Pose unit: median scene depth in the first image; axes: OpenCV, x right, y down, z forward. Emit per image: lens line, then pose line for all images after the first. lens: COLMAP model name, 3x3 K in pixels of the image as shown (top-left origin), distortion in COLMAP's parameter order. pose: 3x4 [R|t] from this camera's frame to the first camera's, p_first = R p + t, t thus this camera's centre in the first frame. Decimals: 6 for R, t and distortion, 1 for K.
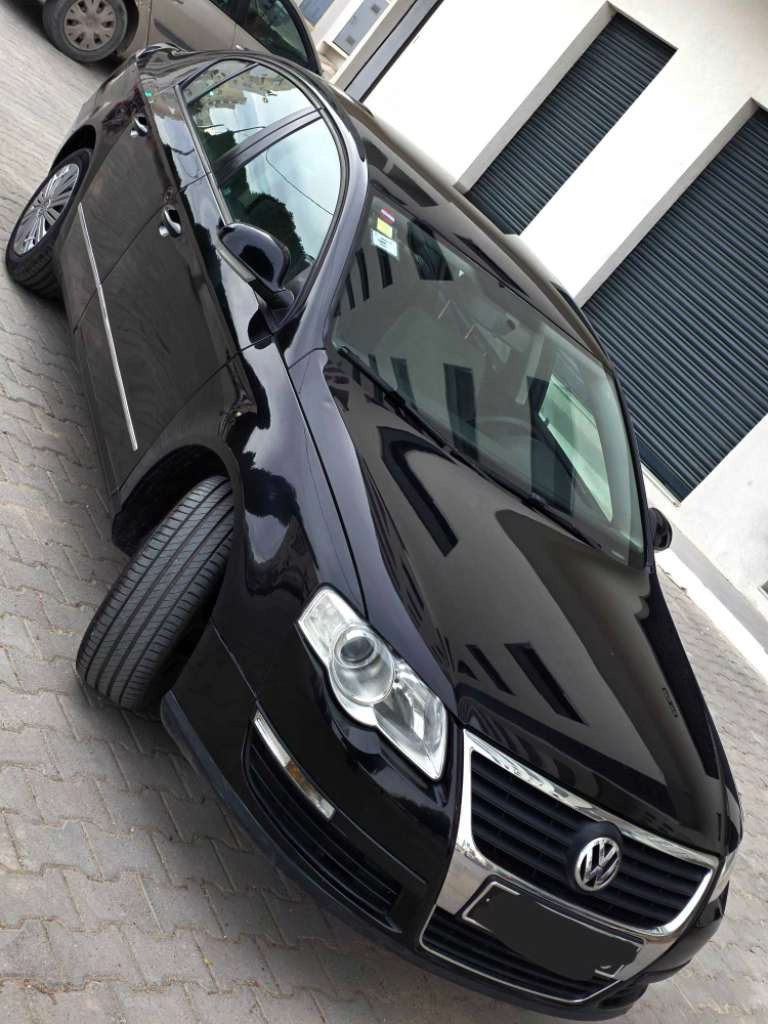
lens RADIAL K [[1386.7, 0, 388.0], [0, 1386.7, 512.7], [0, 0, 1]] dist [0.079146, 0.000000]
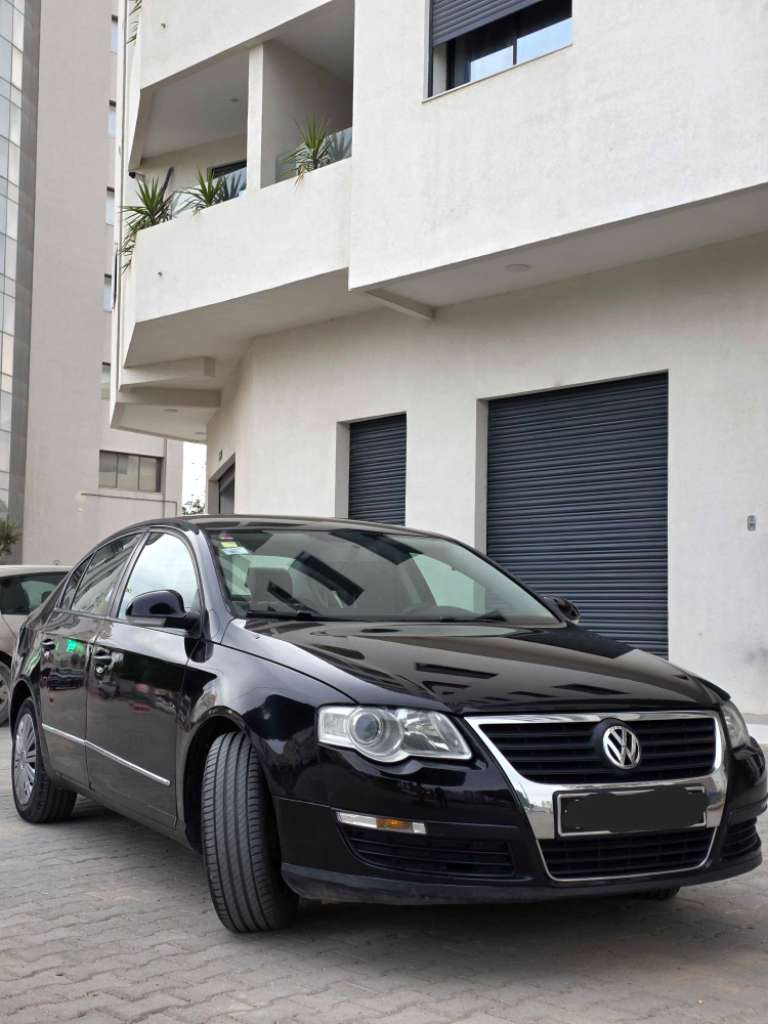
lens RADIAL K [[1386.7, 0, 383.9], [0, 1386.7, 511.7], [0, 0, 1]] dist [0.079146, 0.000000]
pose [[0.774339, -0.619261, 0.130054, -0.051321], [0.623747, 0.712415, -0.321567, 0.367063], [0.106482, 0.330123, 0.937913, -0.291185]]
